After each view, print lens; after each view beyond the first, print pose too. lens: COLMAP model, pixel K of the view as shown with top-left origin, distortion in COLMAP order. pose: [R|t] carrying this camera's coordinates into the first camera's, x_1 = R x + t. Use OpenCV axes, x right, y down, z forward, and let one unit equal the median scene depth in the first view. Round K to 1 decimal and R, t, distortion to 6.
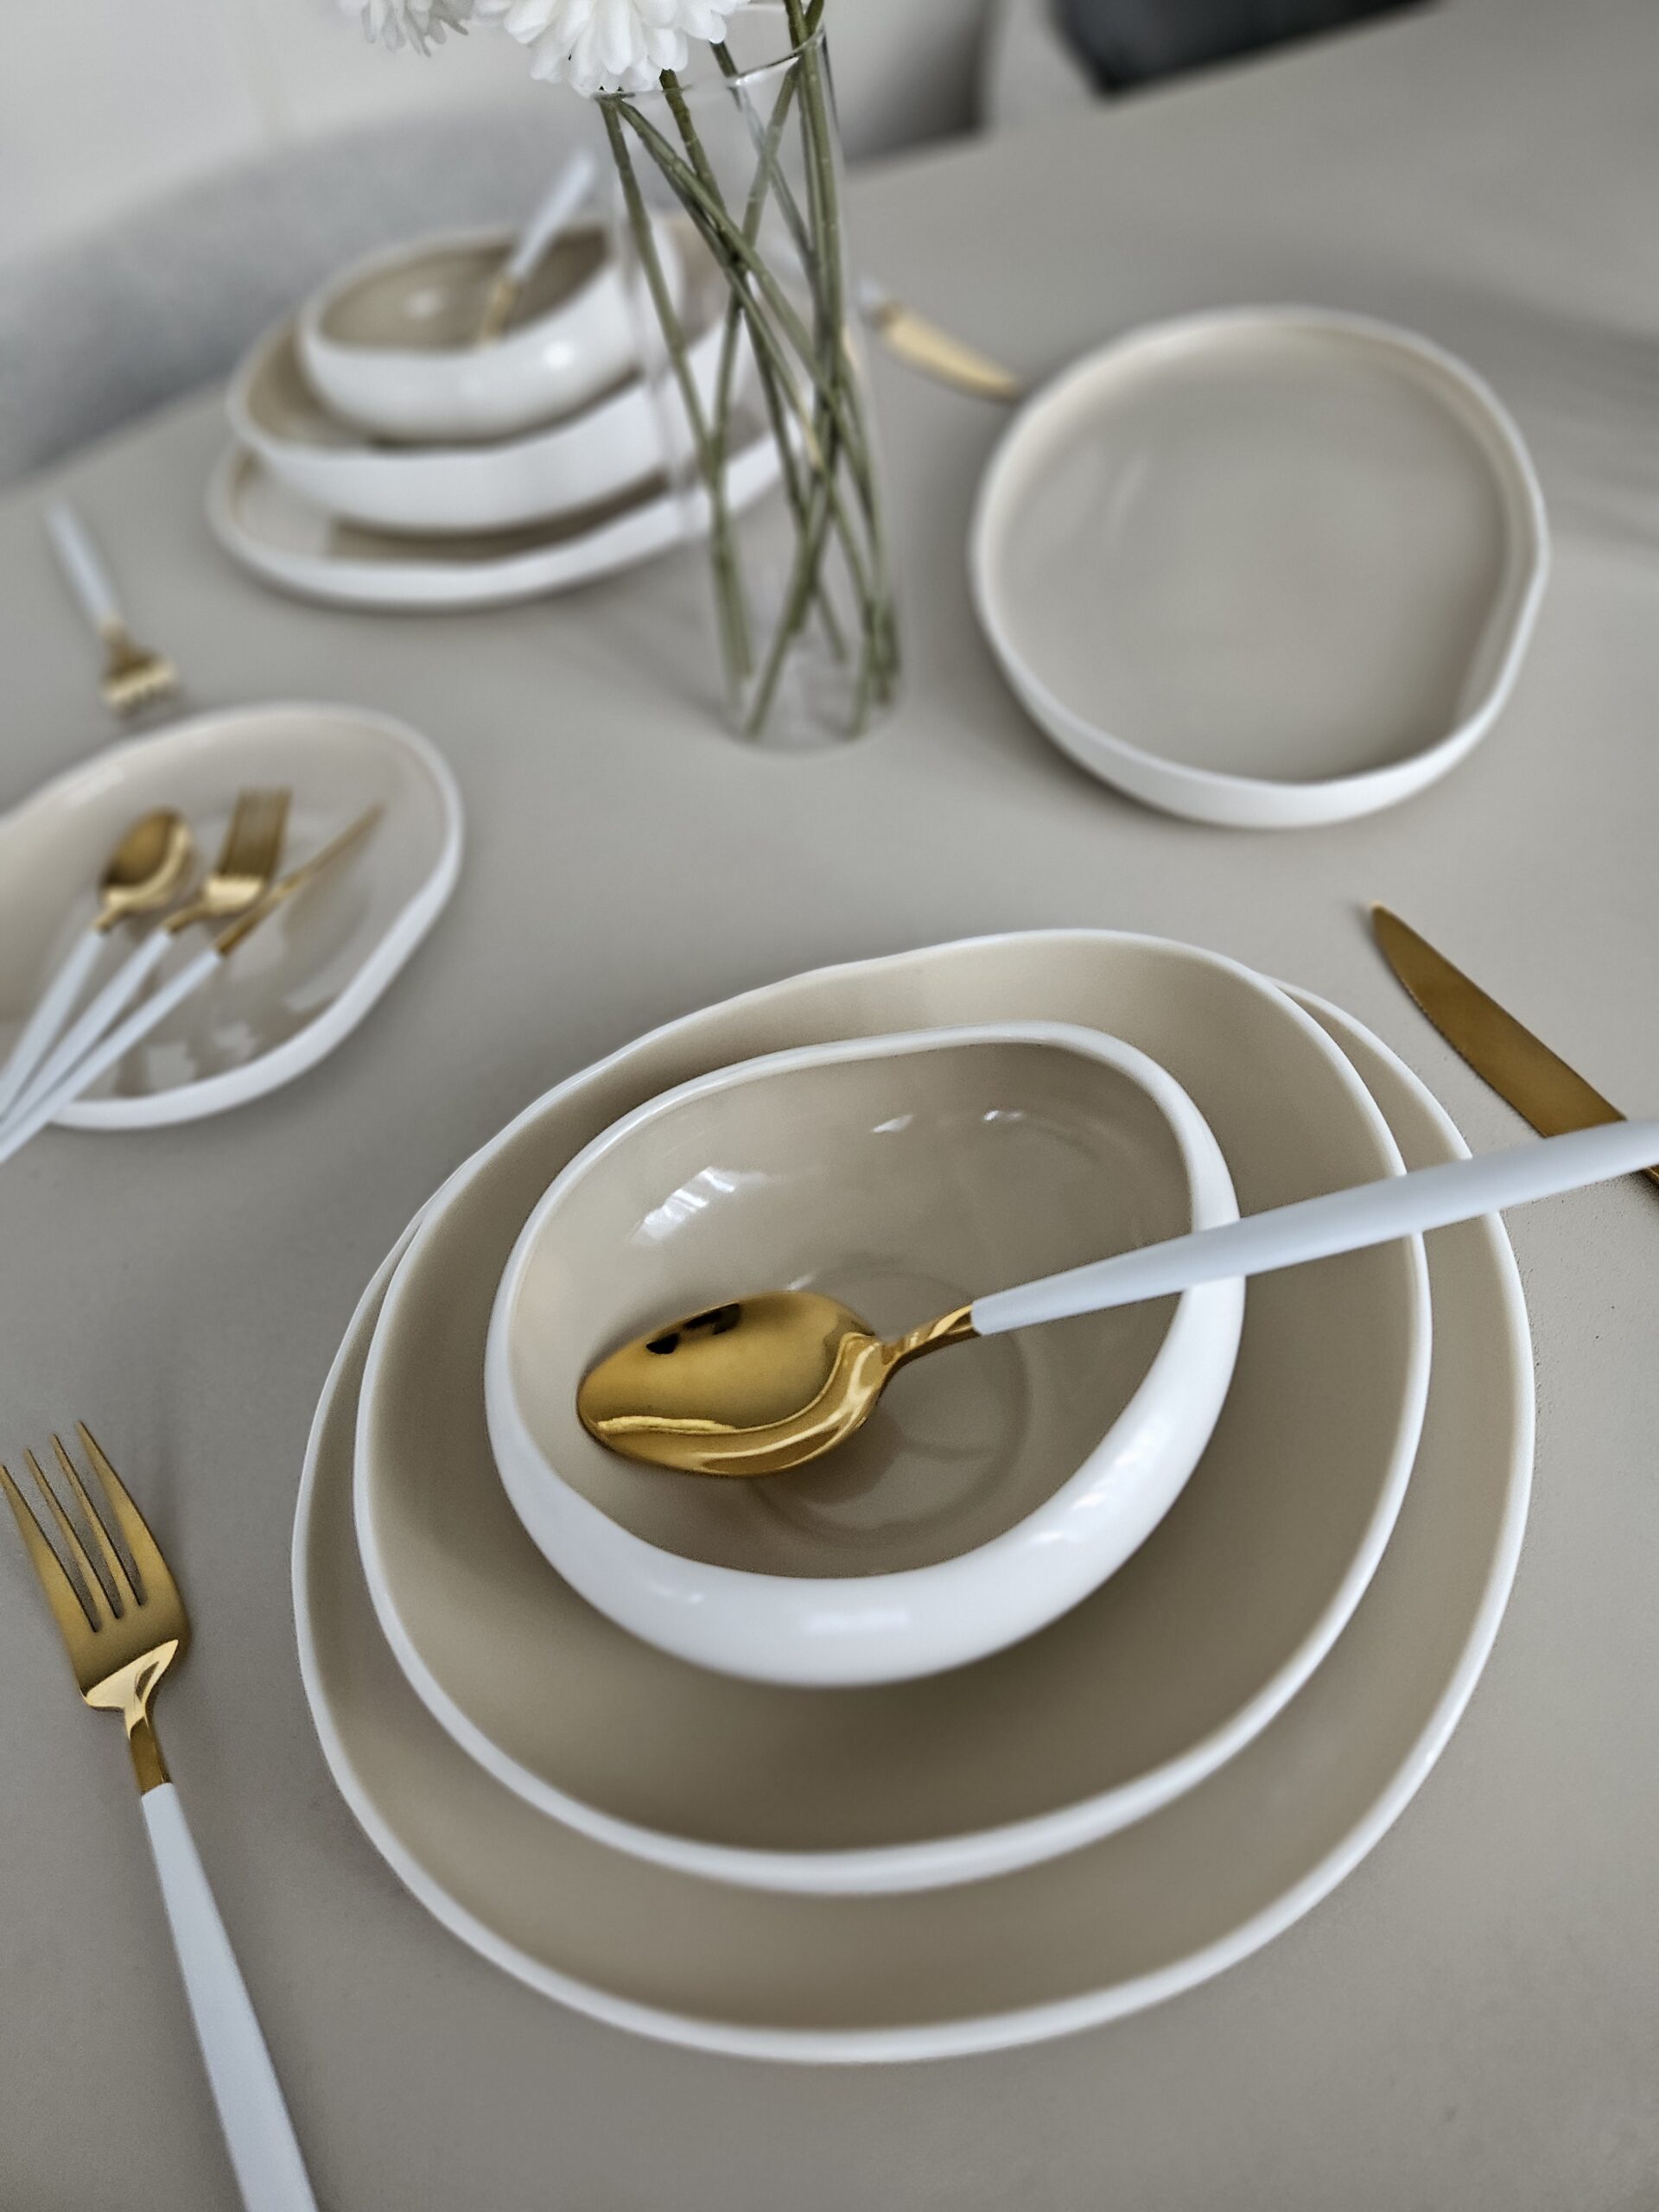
lens RADIAL K [[1477.0, 0, 823.3], [0, 1477.0, 1107.7], [0, 0, 1]] dist [-0.021599, -0.019390]
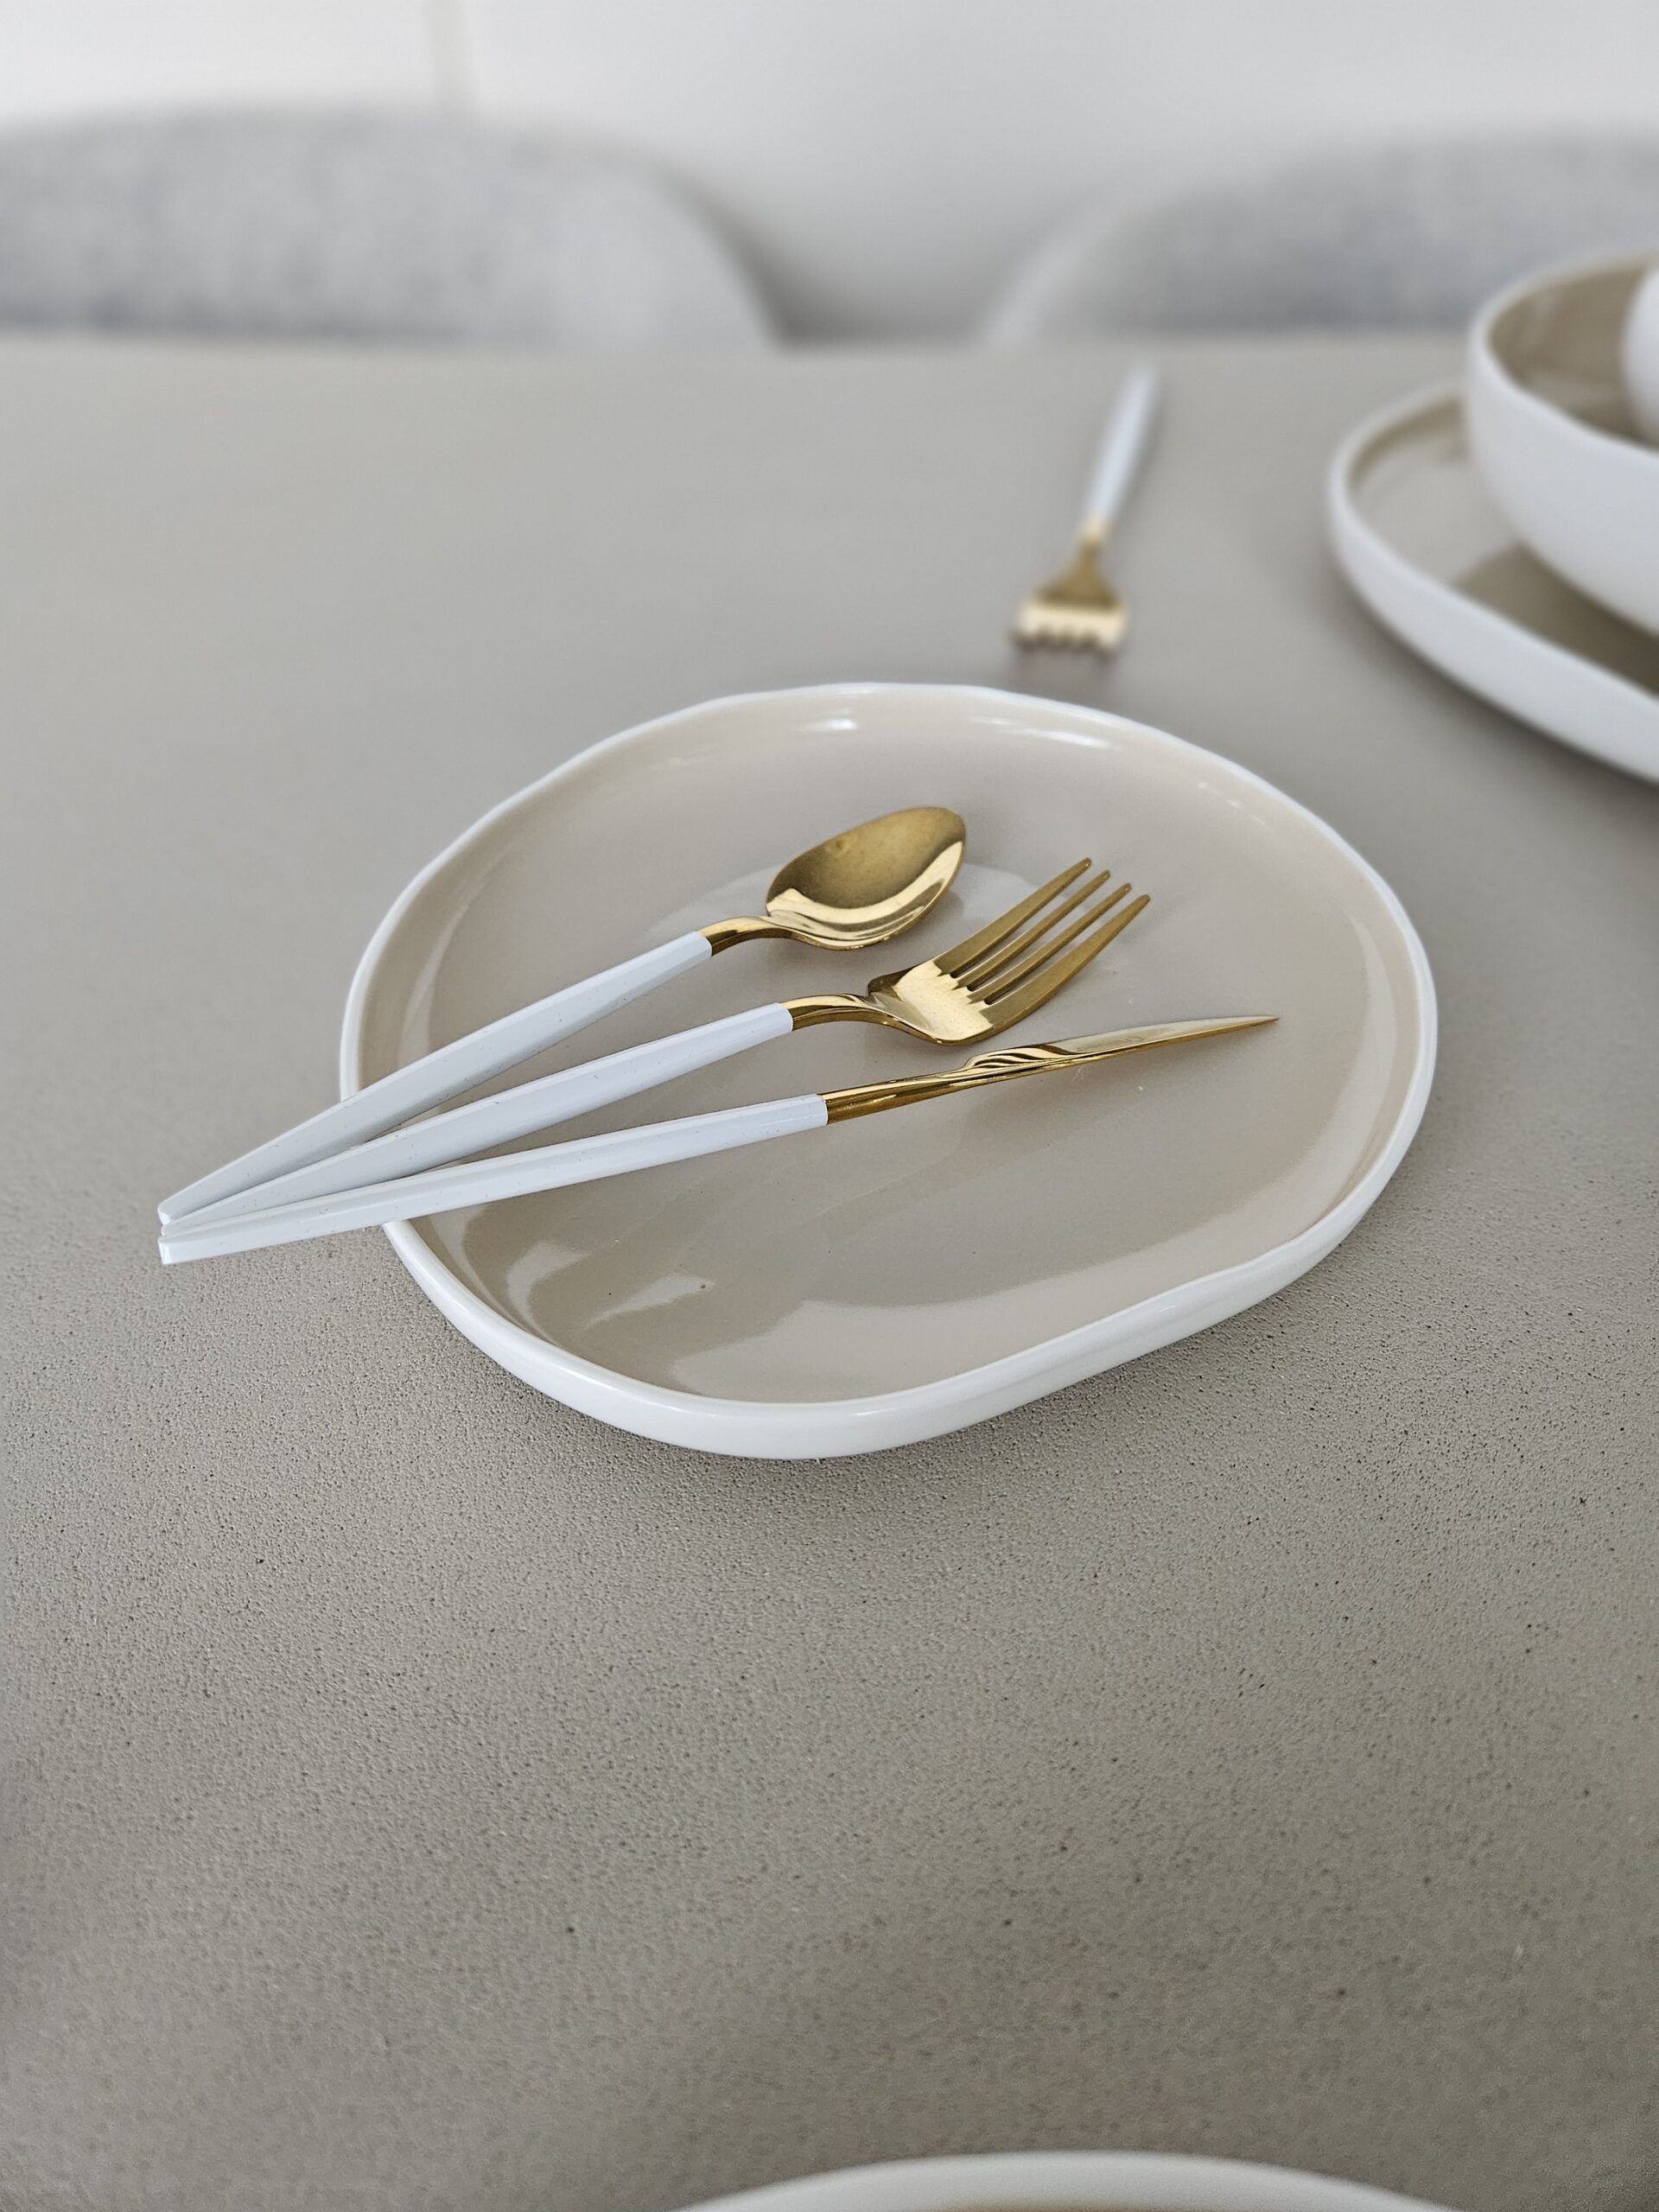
lens RADIAL K [[1477.0, 0, 830.7], [0, 1477.0, 1109.0], [0, 0, 1]] dist [-0.021599, -0.019390]
pose [[0.701278, 0.594599, -0.393270, -0.196202], [-0.613756, 0.784208, 0.091224, -0.139117], [0.362647, 0.177399, 0.914886, 0.495089]]
